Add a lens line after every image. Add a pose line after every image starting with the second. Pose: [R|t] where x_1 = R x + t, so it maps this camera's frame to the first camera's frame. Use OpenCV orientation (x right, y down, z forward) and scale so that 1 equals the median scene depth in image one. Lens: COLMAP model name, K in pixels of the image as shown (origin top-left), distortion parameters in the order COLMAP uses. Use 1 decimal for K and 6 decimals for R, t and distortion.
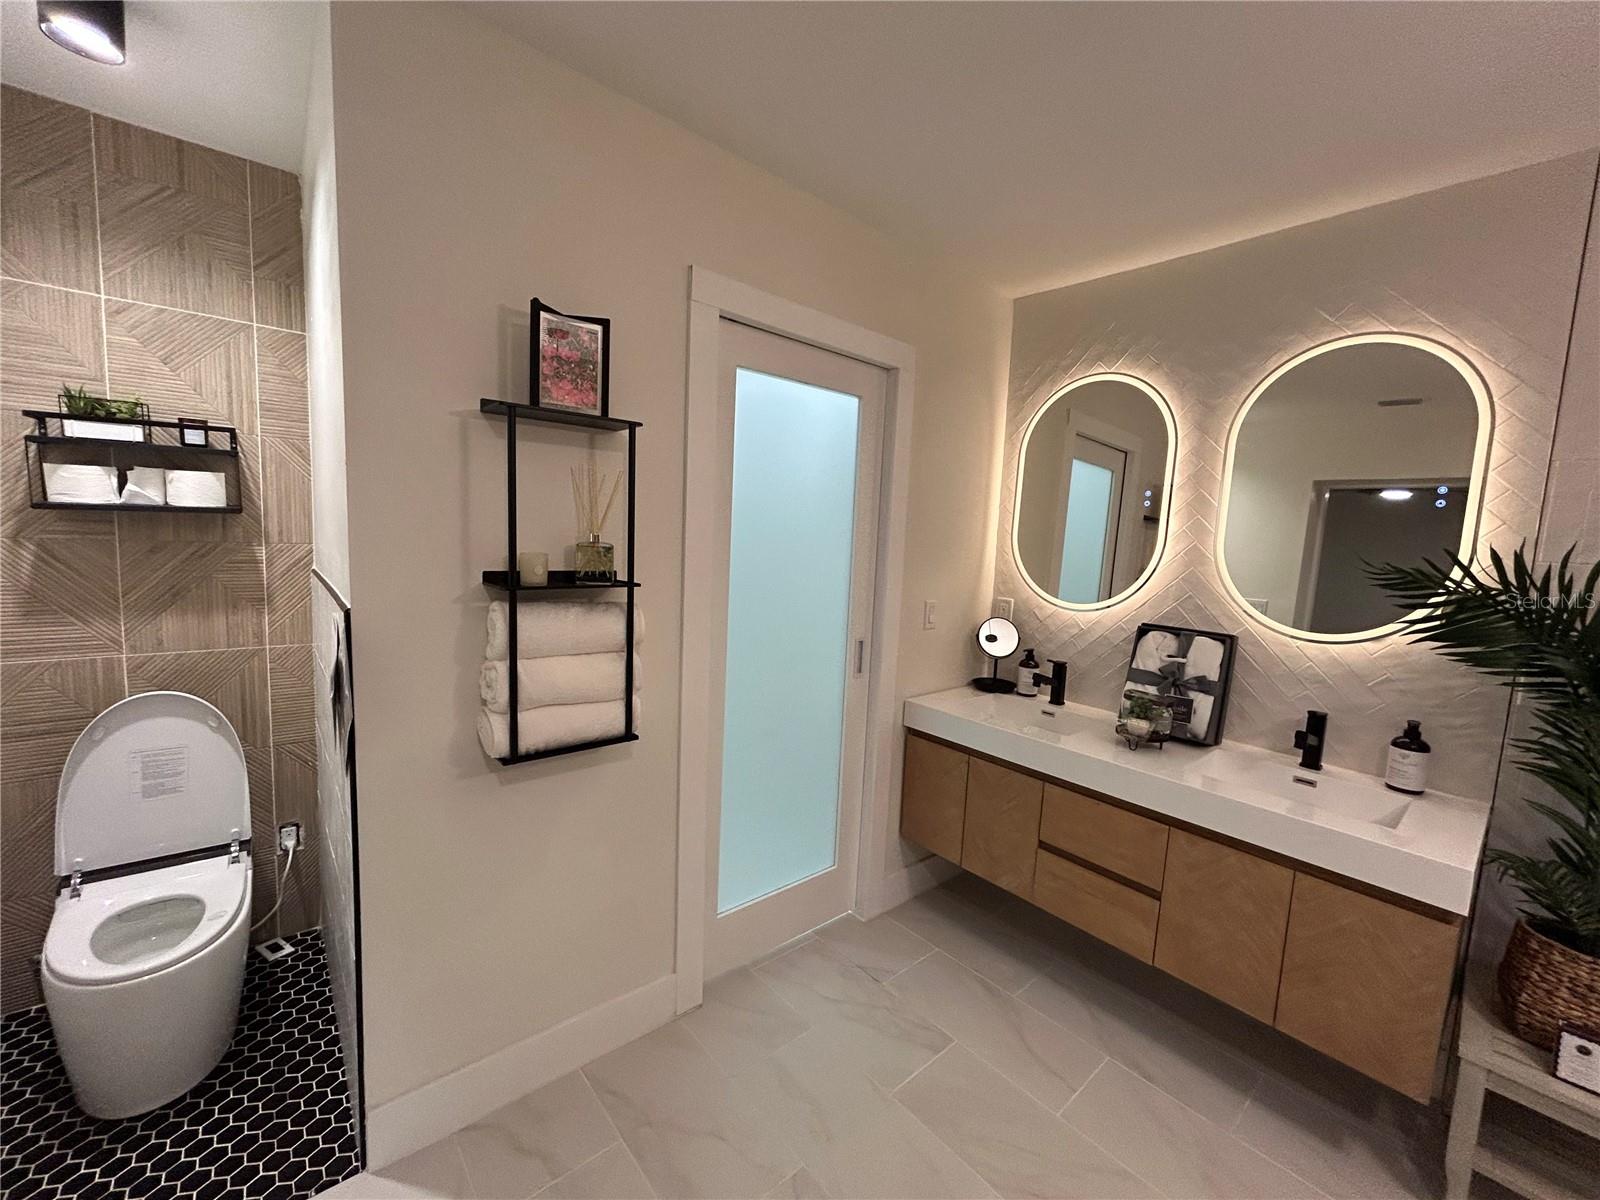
lens RADIAL K [[640.6, 0, 795.6], [0, 640.6, 599.9], [0, 0, 1]] dist [-0.003412, 0.001372]
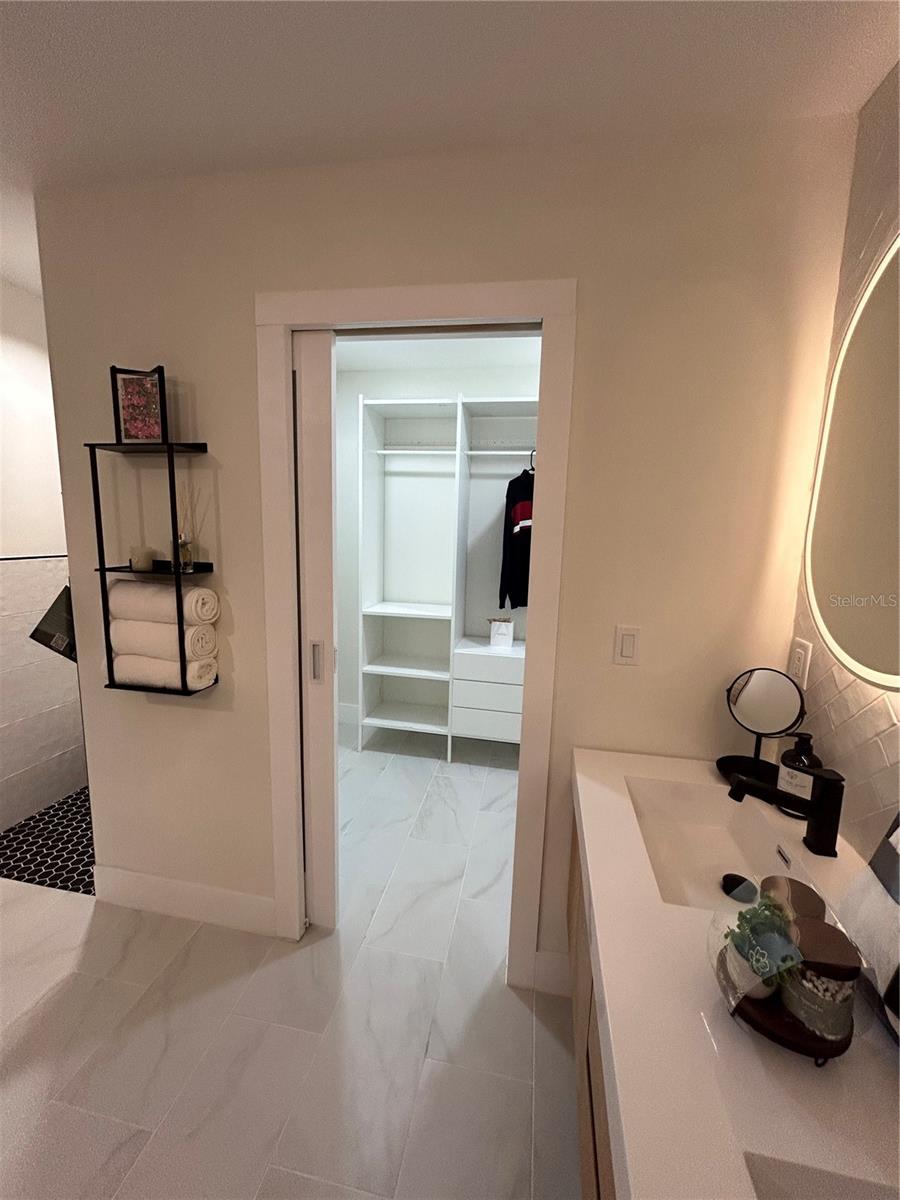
lens RADIAL K [[480.4, 0, 449.8], [0, 480.4, 596.2], [0, 0, 1]] dist [-0.003412, 0.001372]
pose [[0.627419, 0.086441, -0.773869, 0.715207], [-0.081767, 0.995639, 0.044920, -0.056806], [0.774377, 0.035093, 0.631750, 0.714190]]
